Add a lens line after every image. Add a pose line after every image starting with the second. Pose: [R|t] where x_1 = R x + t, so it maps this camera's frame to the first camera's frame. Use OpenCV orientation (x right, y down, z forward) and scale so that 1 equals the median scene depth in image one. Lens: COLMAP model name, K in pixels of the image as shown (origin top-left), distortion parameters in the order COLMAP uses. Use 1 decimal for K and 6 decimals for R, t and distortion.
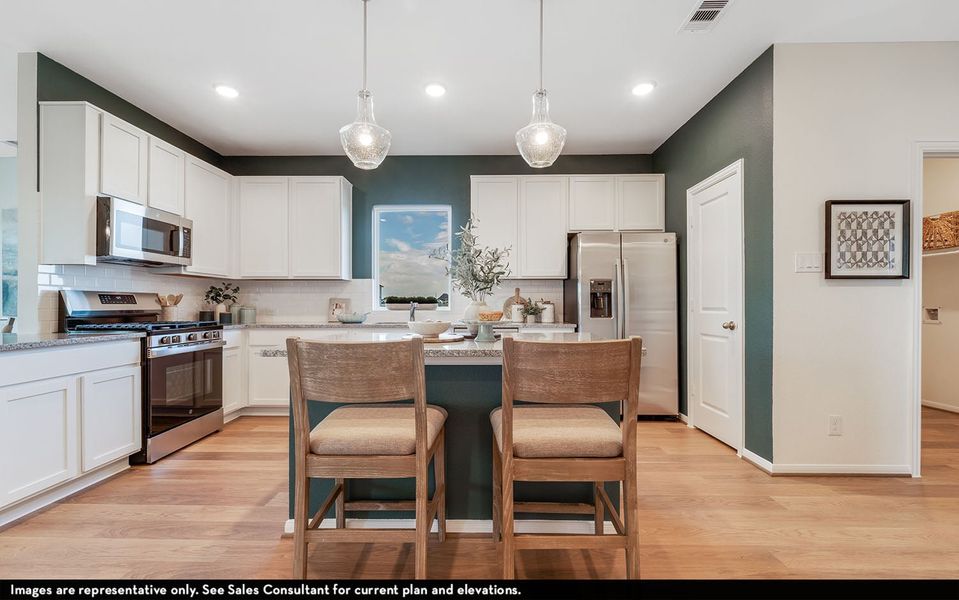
lens RADIAL K [[399.3, 0, 479.7], [0, 399.3, 306.2], [0, 0, 1]] dist [0.002076, -0.002369]
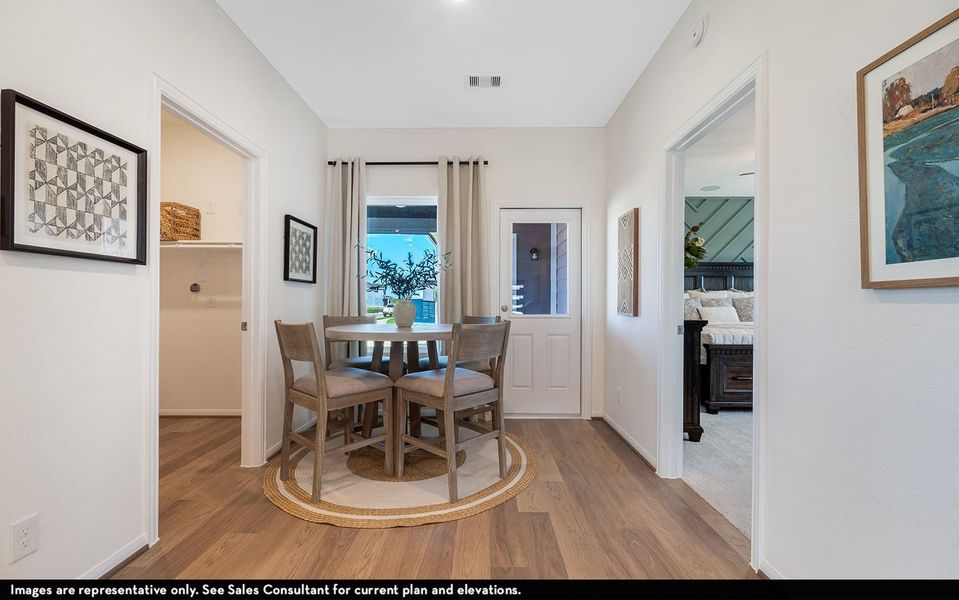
lens RADIAL K [[399.3, 0, 477.7], [0, 399.3, 303.4], [0, 0, 1]] dist [0.002076, -0.002369]
pose [[-0.000069, -0.000092, 1.000000, 0.379666], [0.000700, 1.000000, 0.000092, -0.002188], [-1.000000, 0.000700, -0.000069, 0.419274]]
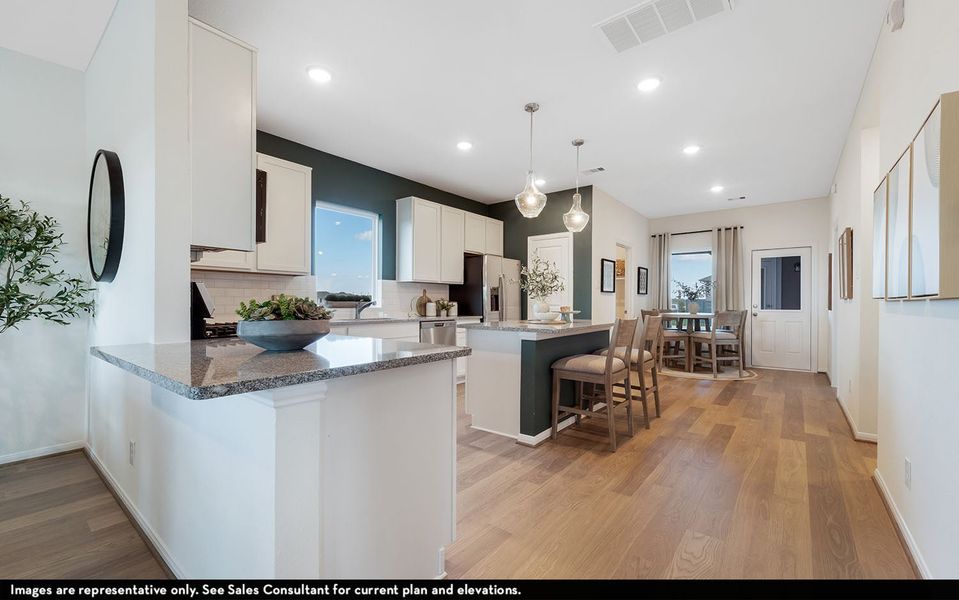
lens RADIAL K [[399.3, 0, 478.7], [0, 399.3, 306.4], [0, 0, 1]] dist [0.002076, -0.002369]
pose [[0.609941, -0.004899, 0.792431, -1.390304], [0.001005, 0.999985, 0.005408, 0.002339], [-0.792446, -0.002502, 0.609937, 0.149522]]
